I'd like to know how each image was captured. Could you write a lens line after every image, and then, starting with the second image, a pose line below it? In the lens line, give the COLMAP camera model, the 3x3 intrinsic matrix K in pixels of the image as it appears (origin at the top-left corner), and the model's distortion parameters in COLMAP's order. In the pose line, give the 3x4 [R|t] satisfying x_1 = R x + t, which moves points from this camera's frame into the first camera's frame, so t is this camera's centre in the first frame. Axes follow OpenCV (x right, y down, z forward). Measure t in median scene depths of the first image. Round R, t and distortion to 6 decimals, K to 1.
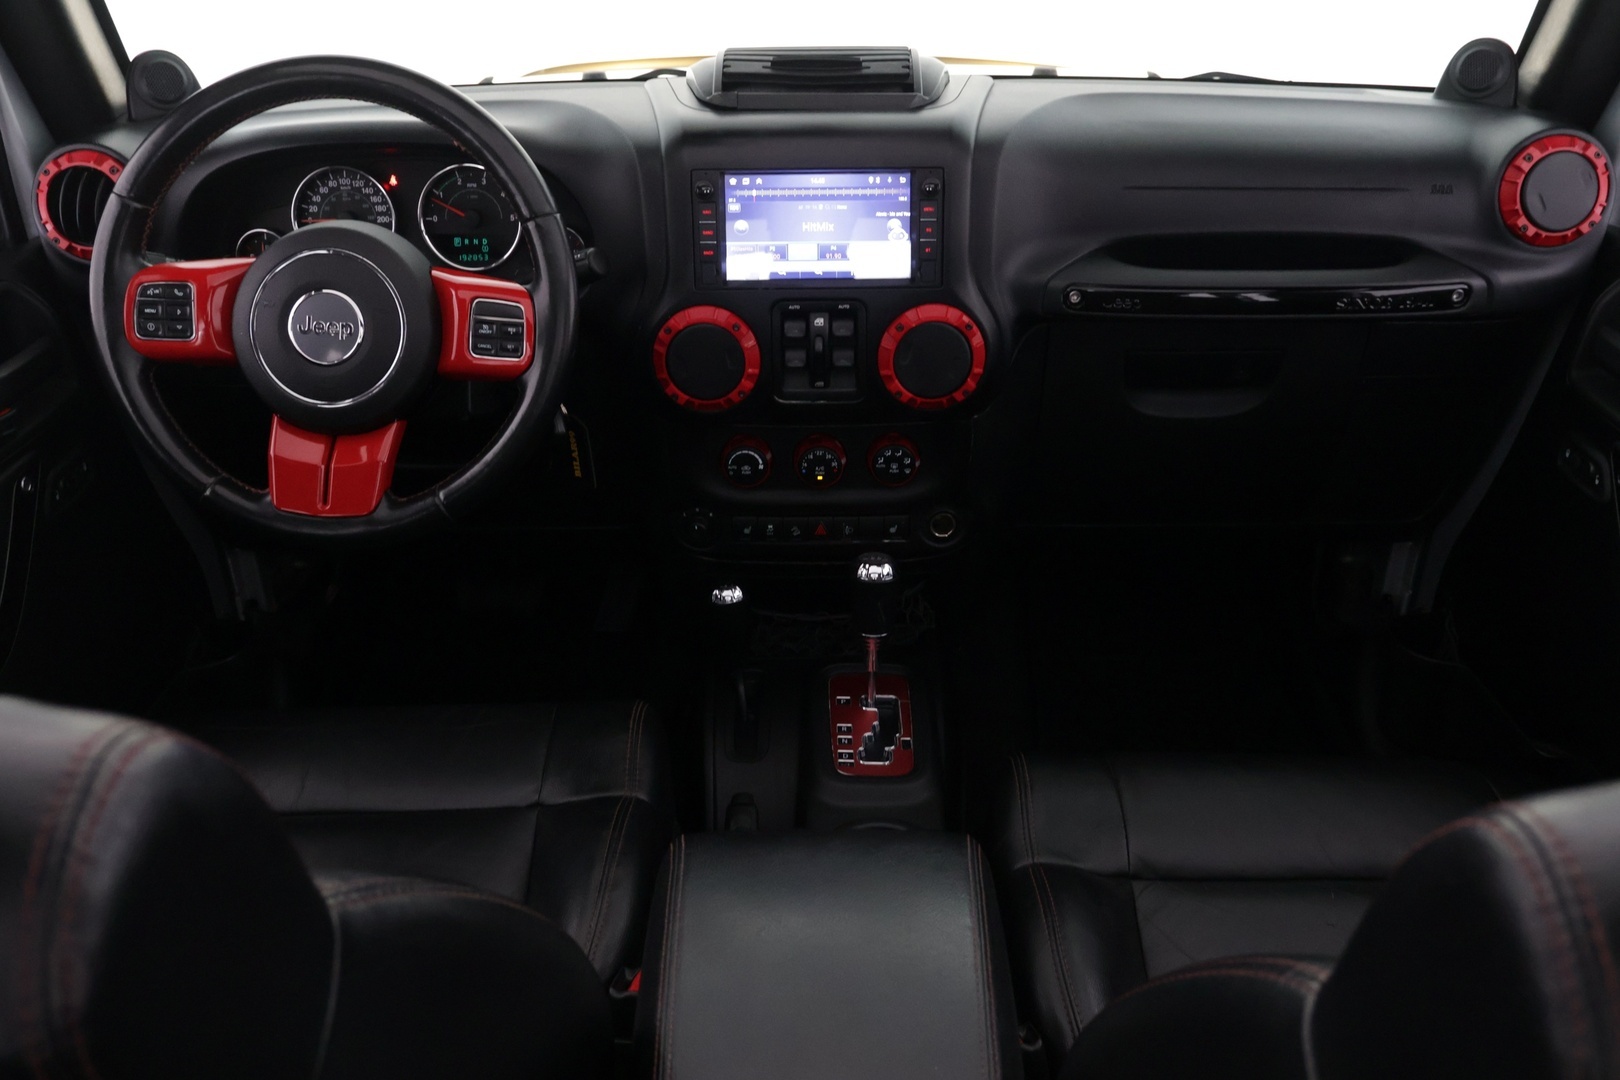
lens RADIAL K [[1334.6, 0, 810.0], [0, 1334.6, 540.0], [0, 0, 1]] dist [-0.041872, -0.003211]
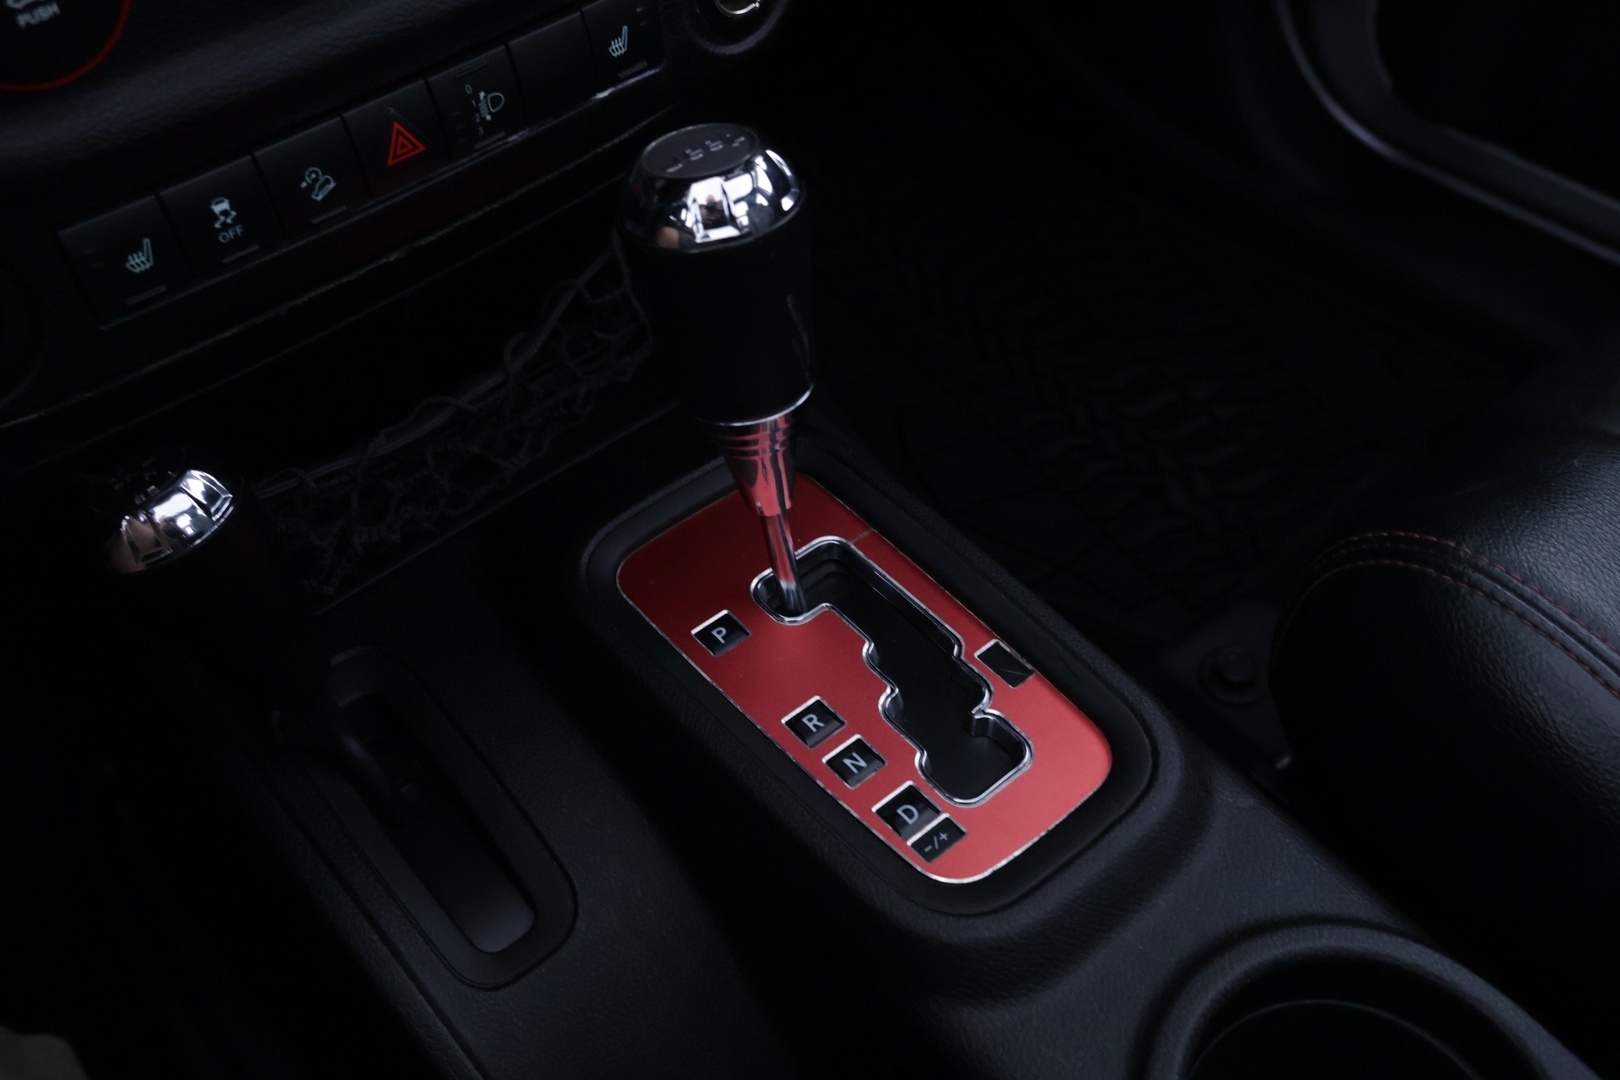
lens RADIAL K [[1448.0, 0, 767.0], [0, 1448.0, 506.9], [0, 0, 1]] dist [-0.010501, 0.003895]
pose [[0.775738, -0.486580, 0.401834, -0.090806], [0.353443, 0.862526, 0.362114, -0.024581], [-0.522790, -0.138880, 0.841072, 0.733590]]
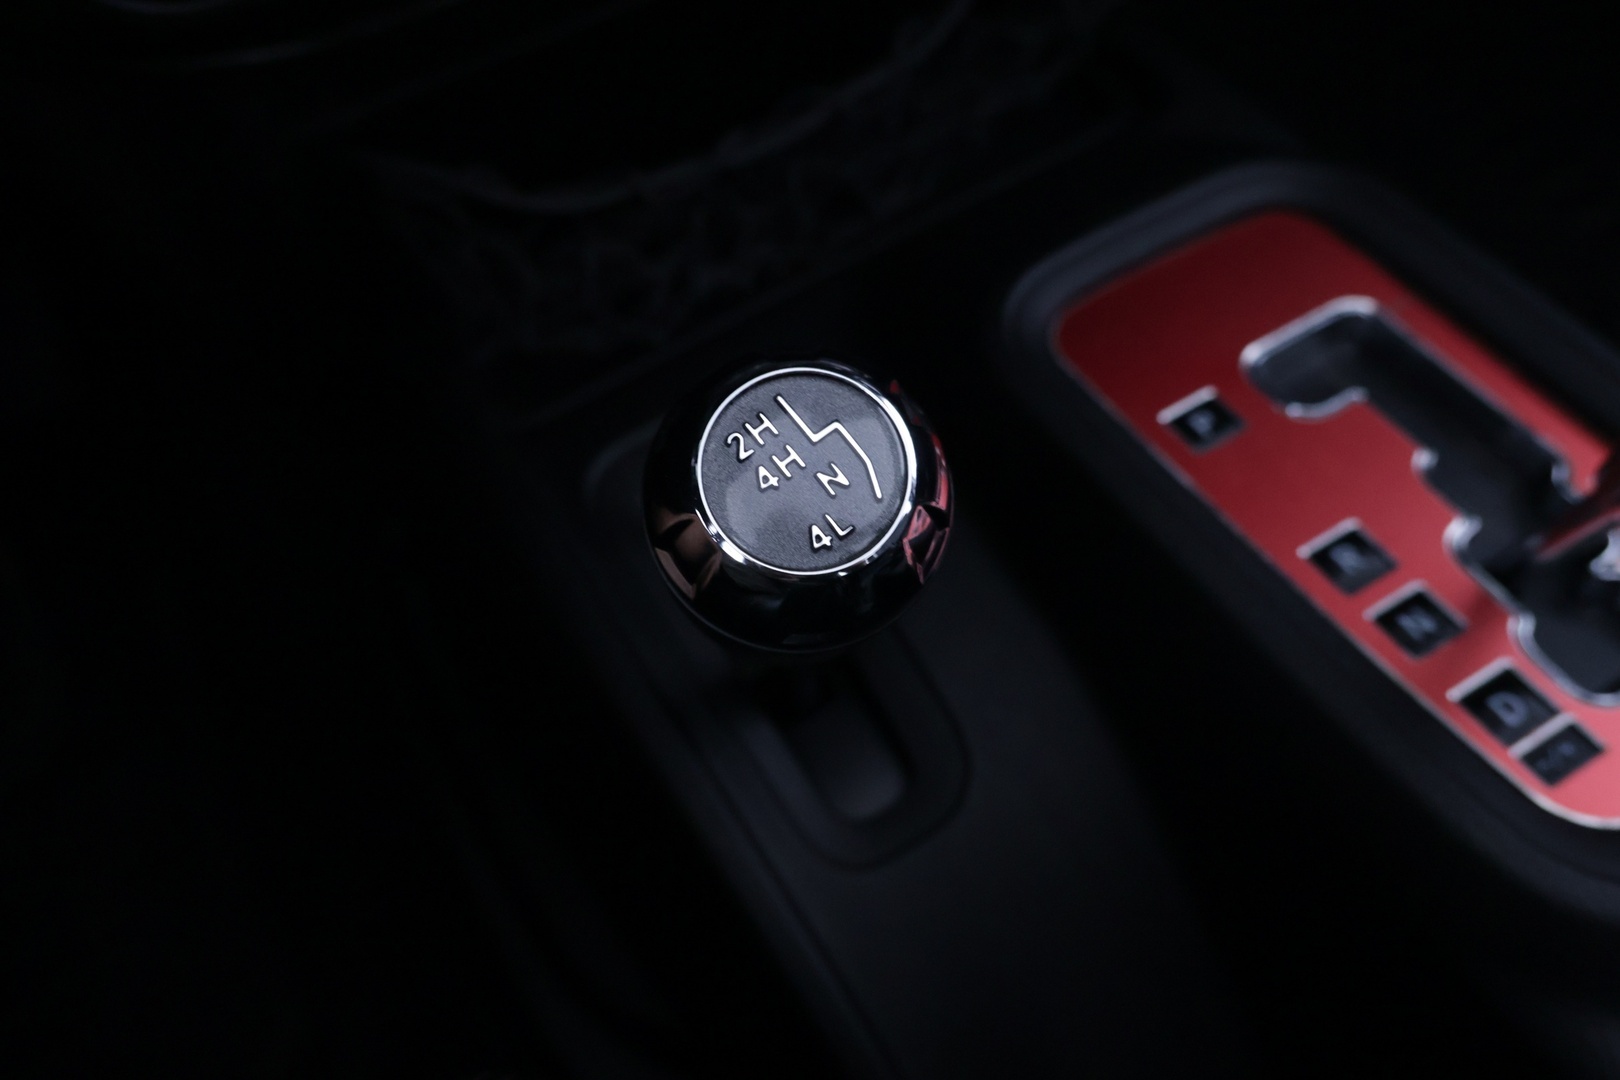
lens RADIAL K [[1334.6, 0, 810.0], [0, 1334.6, 540.0], [0, 0, 1]] dist [-0.041872, -0.003211]
pose [[0.860937, -0.470700, 0.192949, -0.084879], [0.354240, 0.826932, 0.436689, 0.016417], [-0.365105, -0.307611, 0.878677, 0.842993]]
